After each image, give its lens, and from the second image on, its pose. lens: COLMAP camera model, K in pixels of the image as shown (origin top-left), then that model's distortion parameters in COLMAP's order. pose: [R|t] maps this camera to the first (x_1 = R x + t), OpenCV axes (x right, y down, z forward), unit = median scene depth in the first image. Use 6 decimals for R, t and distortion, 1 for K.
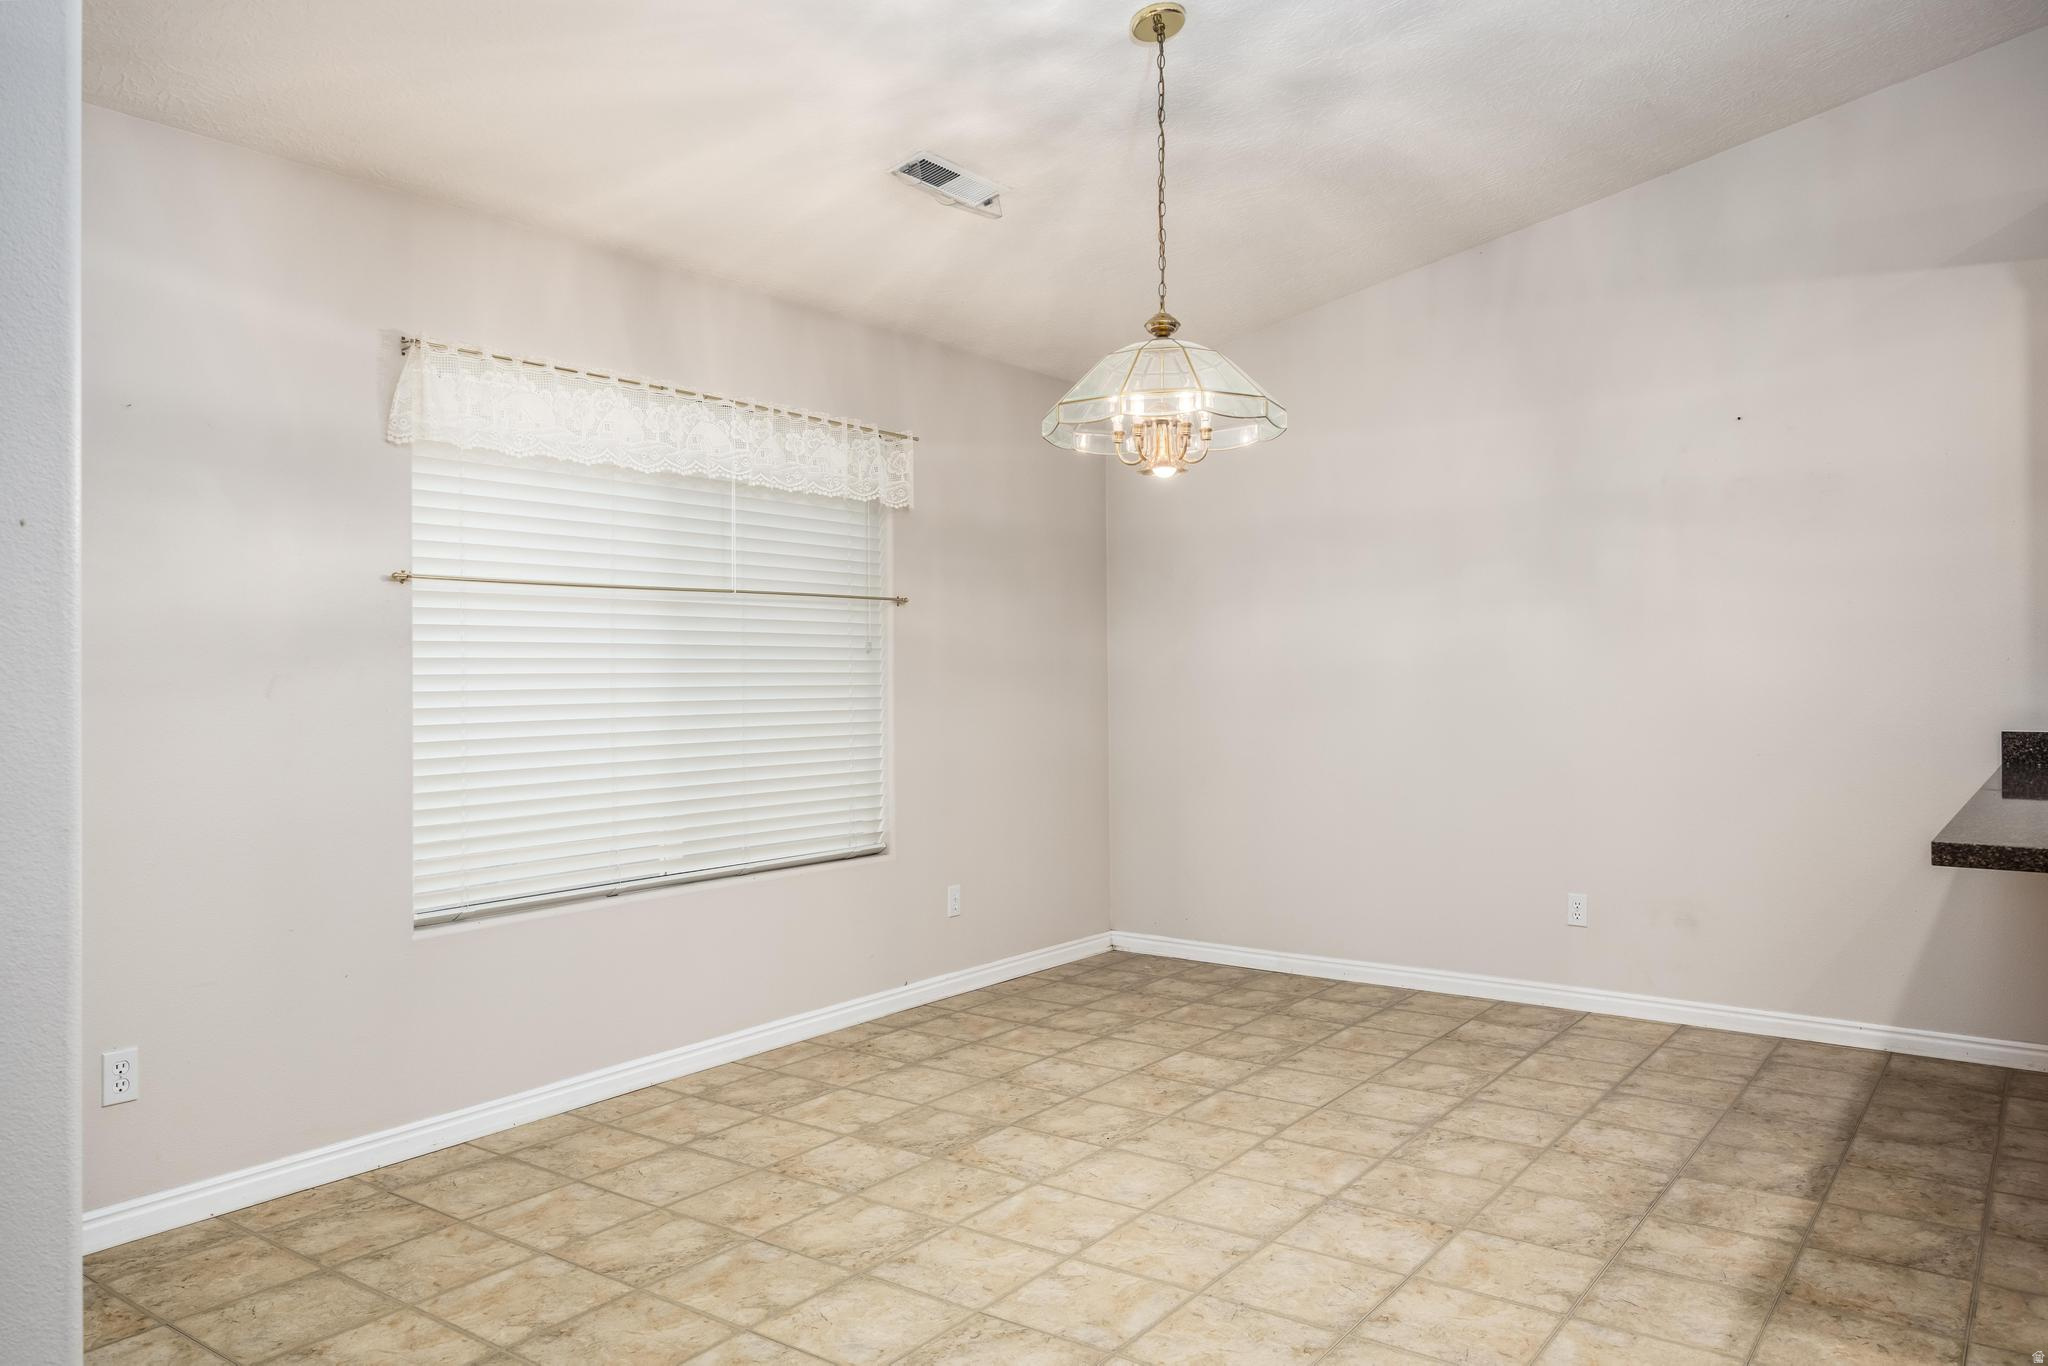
lens RADIAL K [[1427.7, 0, 1027.2], [0, 1427.7, 683.9], [0, 0, 1]] dist [-0.004142, 0.005053]
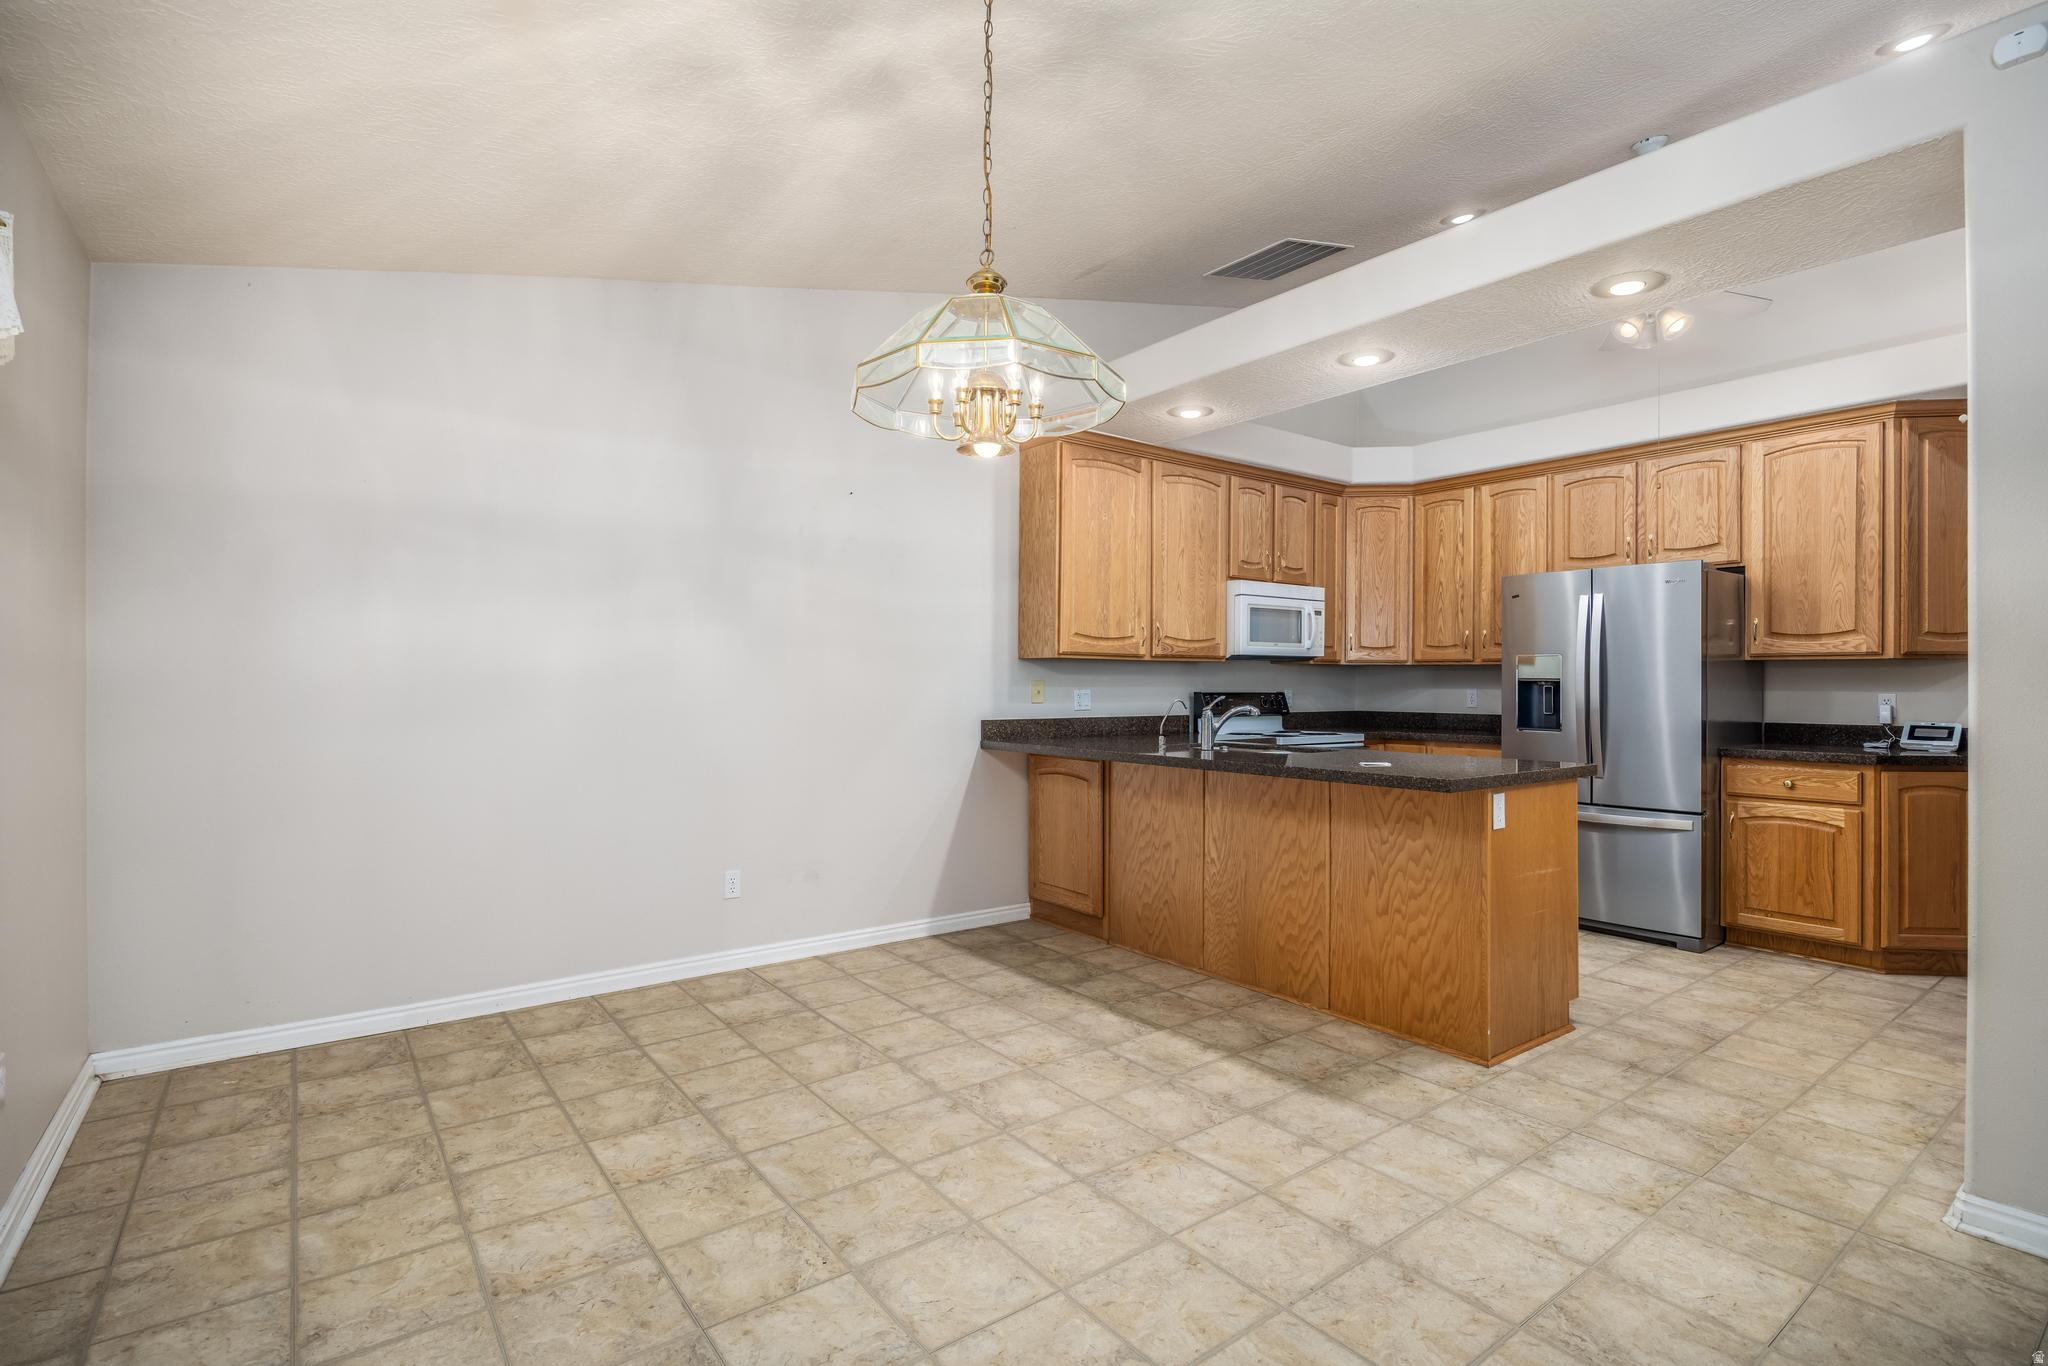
lens RADIAL K [[991.1, 0, 1029.9], [0, 991.1, 678.3], [0, 0, 1]] dist [-0.003901, 0.000712]
pose [[0.279758, 0.011645, 0.960000, -0.452391], [0.001625, 0.999919, -0.012603, 0.001459], [-0.960069, 0.005086, 0.279716, 0.751954]]
